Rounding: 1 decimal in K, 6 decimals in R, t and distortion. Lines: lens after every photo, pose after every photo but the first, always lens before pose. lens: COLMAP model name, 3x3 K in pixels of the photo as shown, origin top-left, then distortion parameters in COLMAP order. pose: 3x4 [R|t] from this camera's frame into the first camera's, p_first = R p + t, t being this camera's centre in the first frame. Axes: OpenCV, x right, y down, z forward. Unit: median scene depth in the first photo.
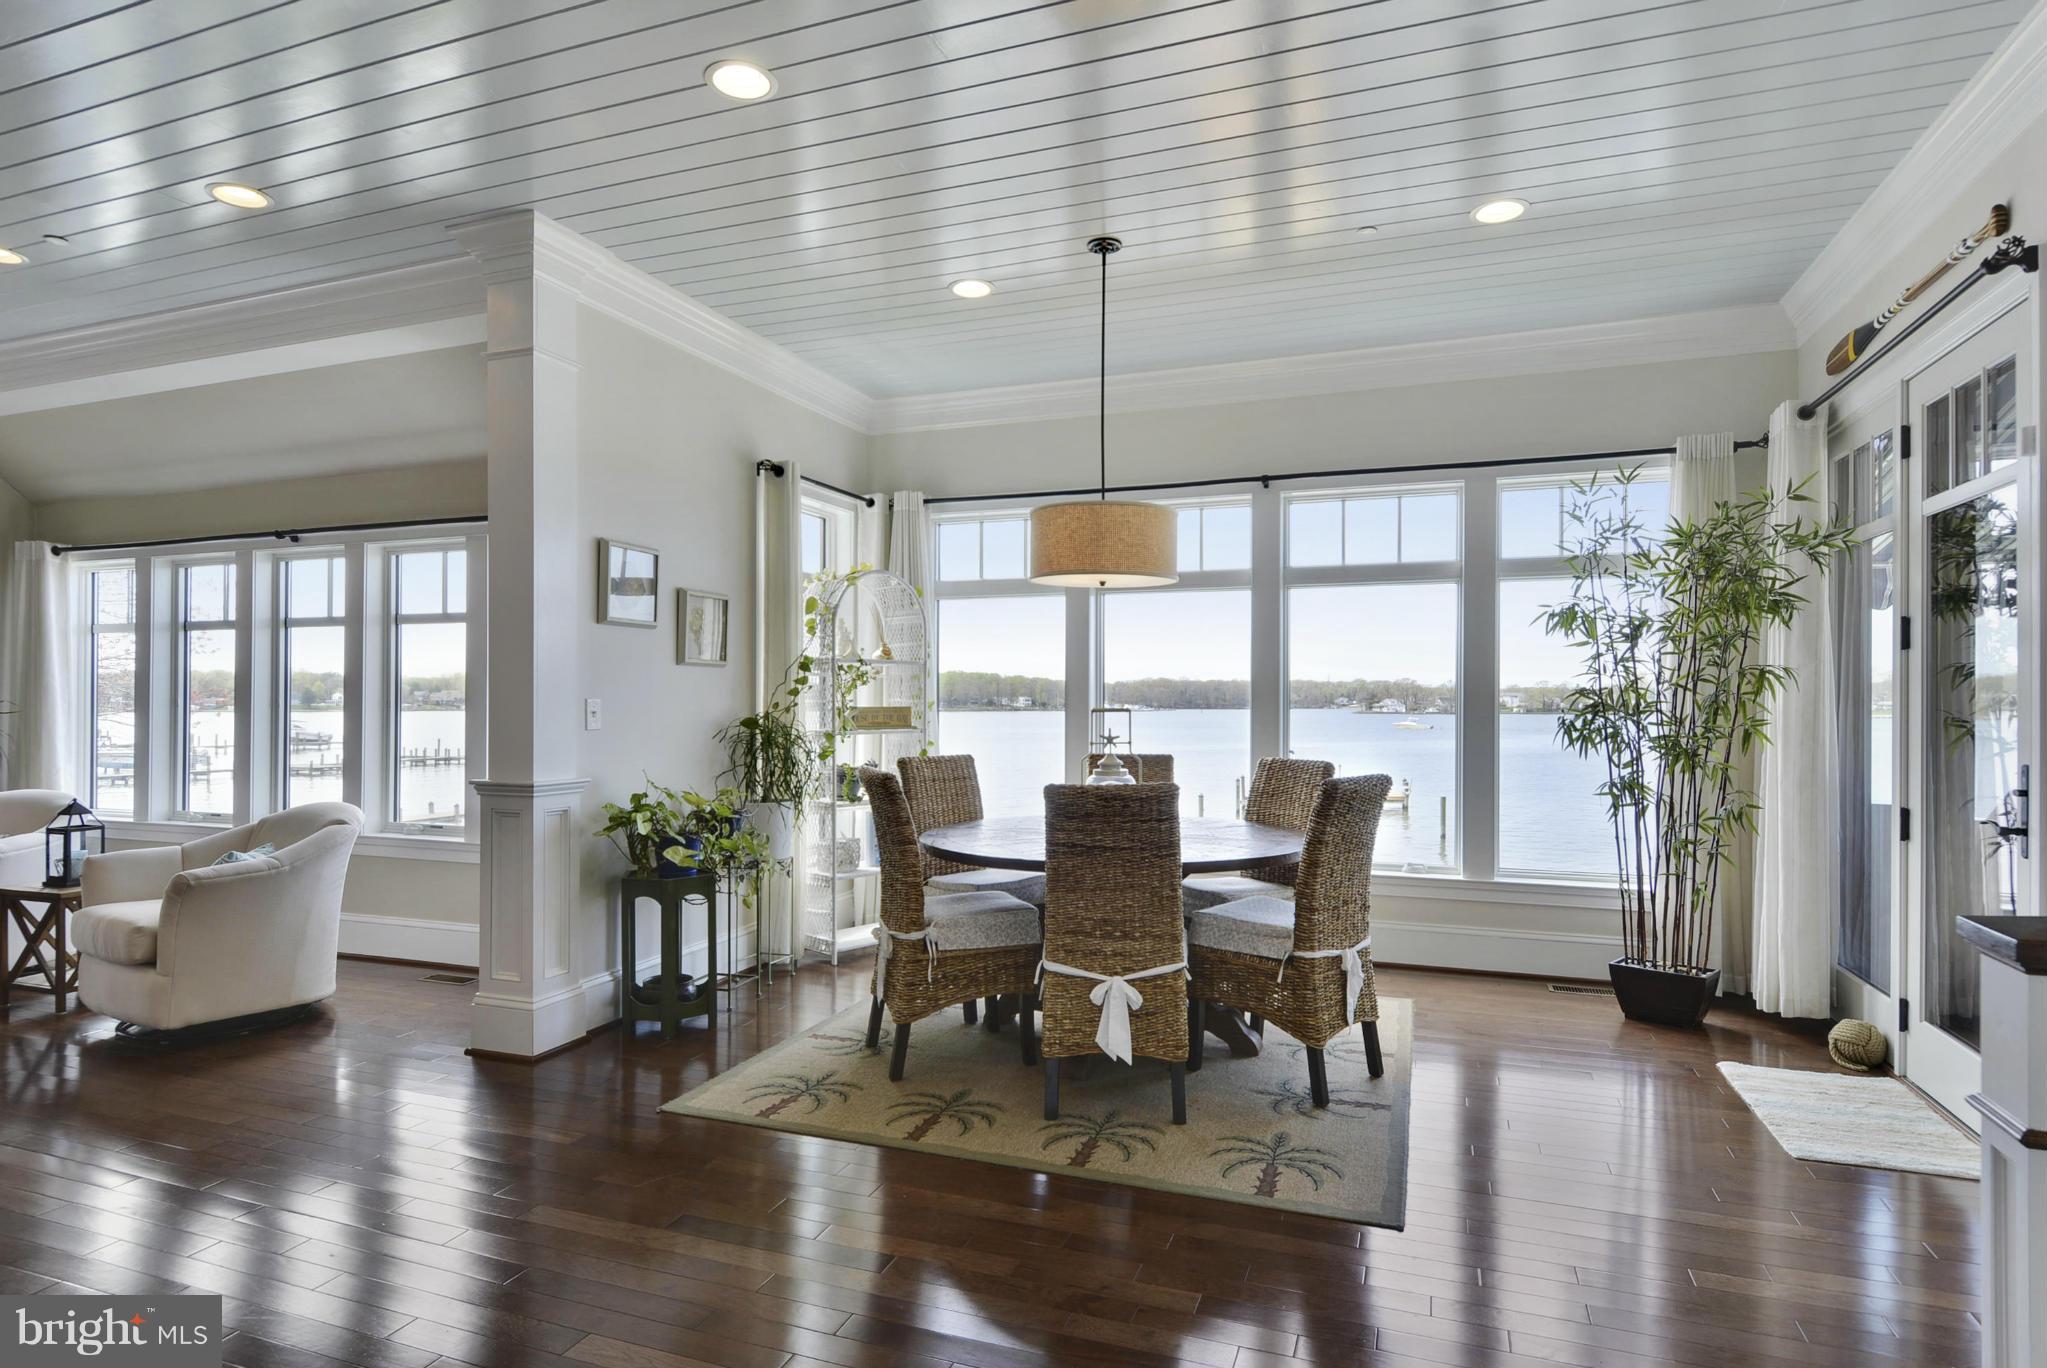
lens RADIAL K [[1105.8, 0, 1026.6], [0, 1105.8, 712.5], [0, 0, 1]] dist [0.017166, -0.018579]
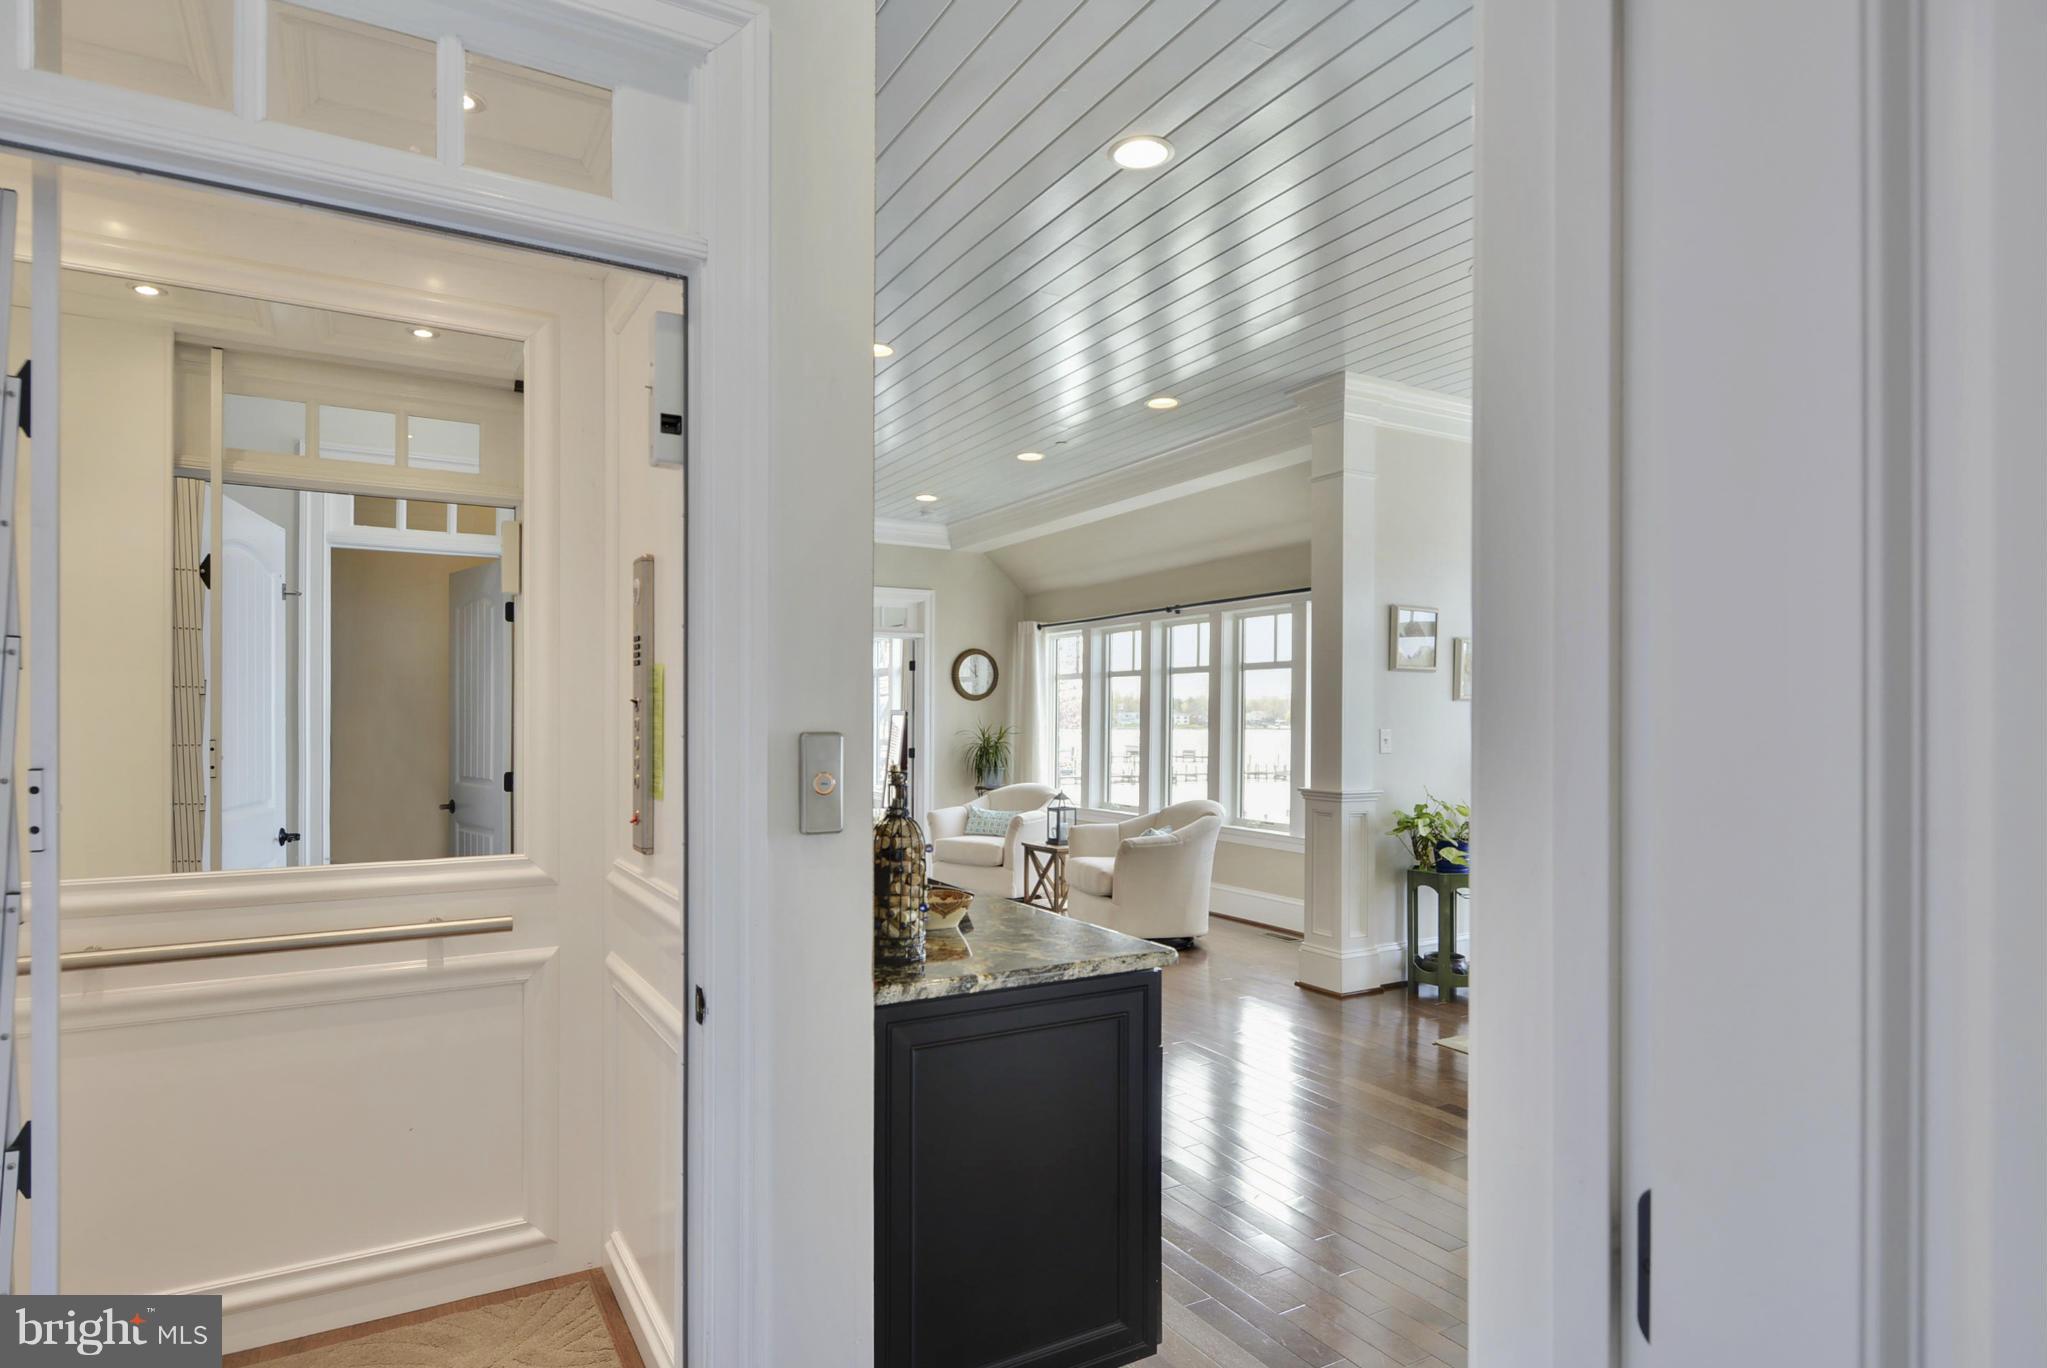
lens RADIAL K [[1105.8, 0, 1026.6], [0, 1105.8, 712.5], [0, 0, 1]] dist [0.017166, -0.018579]
pose [[0.774994, -0.002954, -0.631962, 0.094169], [-0.007466, 0.999877, -0.013829, -0.009772], [0.631924, 0.015435, 0.774876, -0.247754]]
